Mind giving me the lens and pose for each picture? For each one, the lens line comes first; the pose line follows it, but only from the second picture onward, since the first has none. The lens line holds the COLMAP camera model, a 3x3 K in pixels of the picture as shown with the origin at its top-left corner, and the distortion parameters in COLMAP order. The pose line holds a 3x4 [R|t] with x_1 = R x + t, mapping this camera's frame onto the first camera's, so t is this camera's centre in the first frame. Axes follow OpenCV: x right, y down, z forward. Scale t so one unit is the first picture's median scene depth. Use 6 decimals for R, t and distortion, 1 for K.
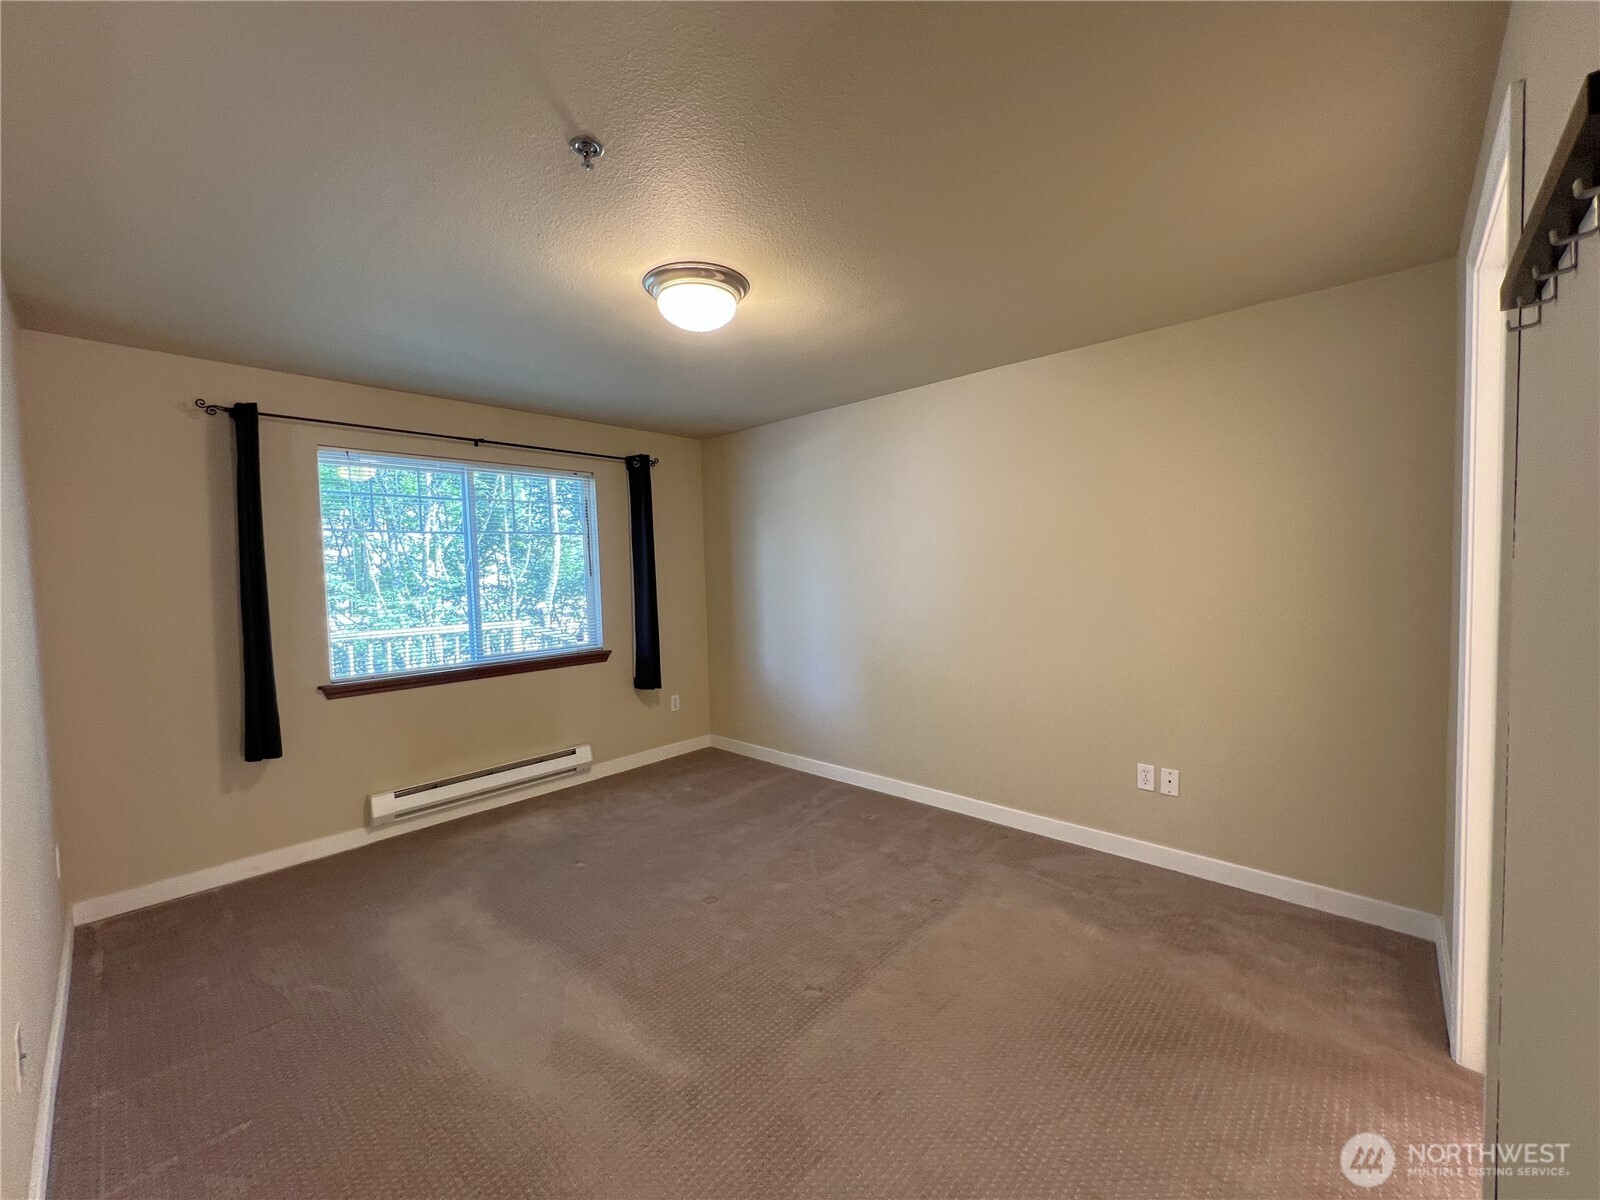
lens RADIAL K [[637.8, 0, 800.0], [0, 637.8, 600.0], [0, 0, 1]] dist [-0.001520, -0.000463]
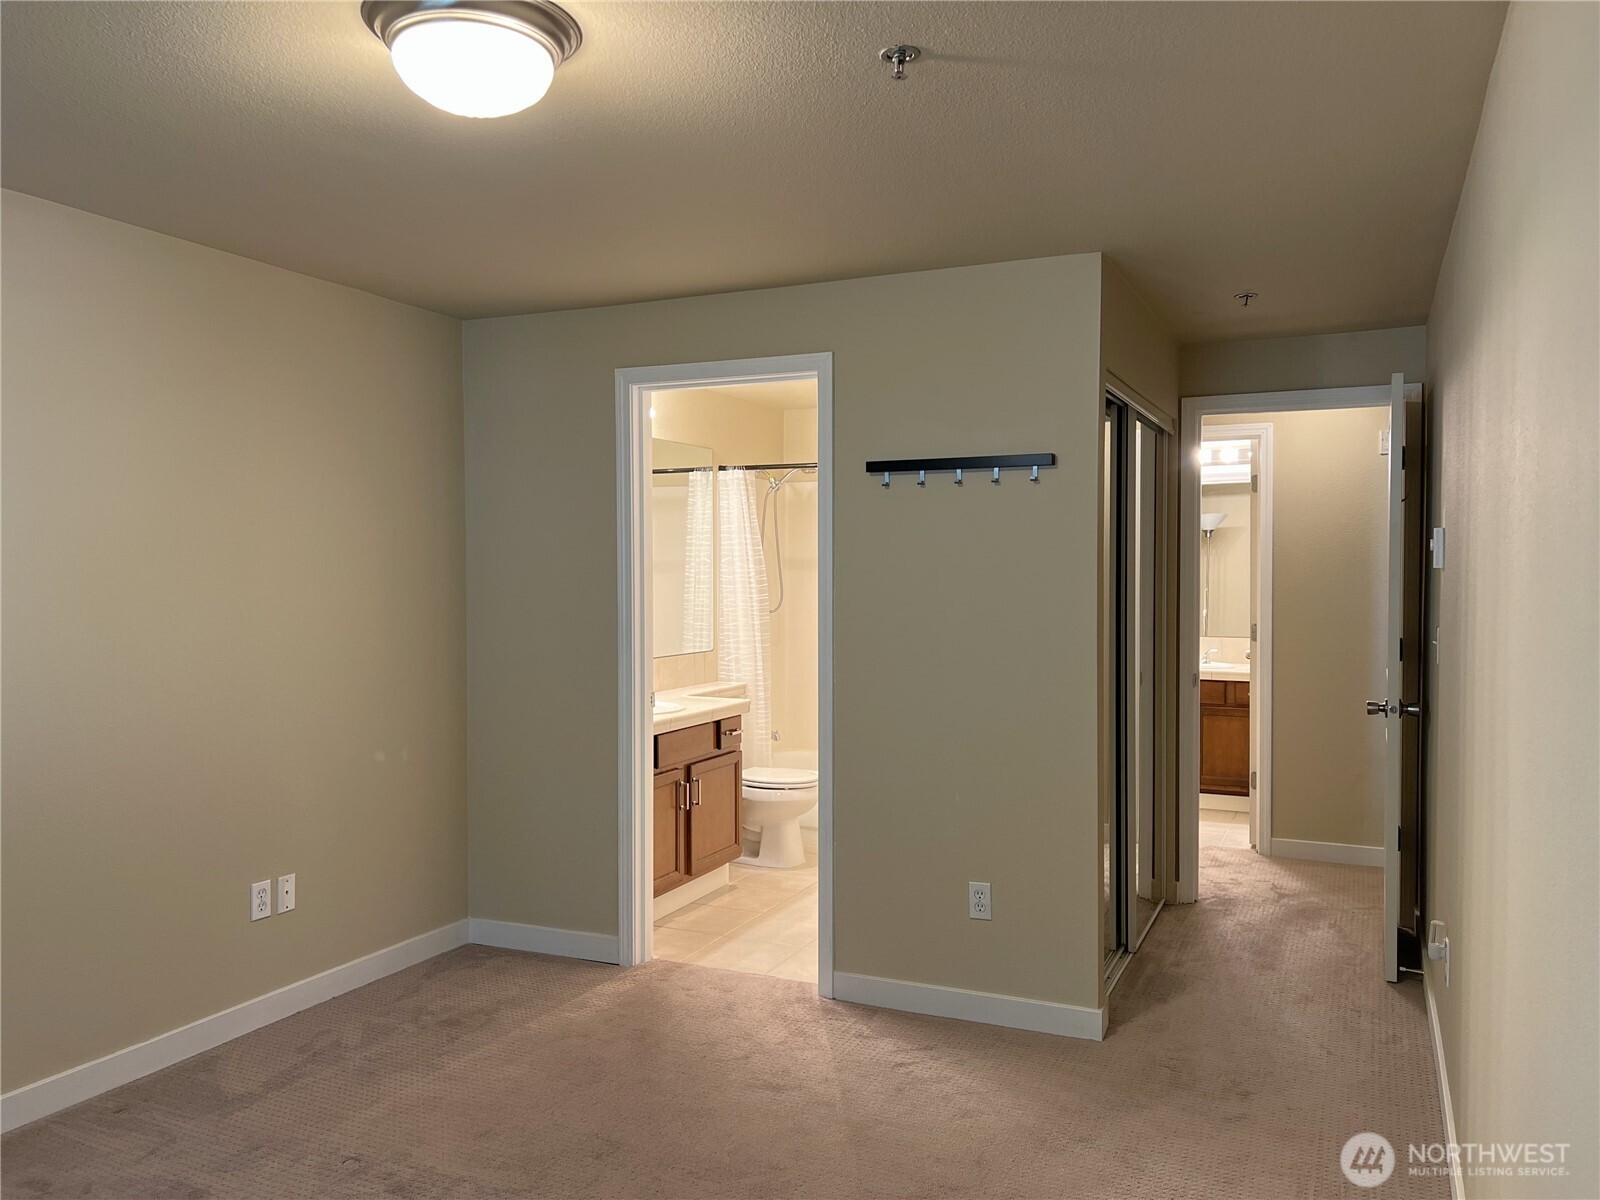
lens RADIAL K [[1218.0, 0, 800.0], [0, 1218.0, 600.0], [0, 0, 1]] dist [0.002956, 0.001136]
pose [[-0.316122, 0.017683, 0.948554, -0.907644], [0.069028, 0.997605, 0.004407, -0.009174], [-0.946204, 0.066870, -0.316585, 0.867690]]
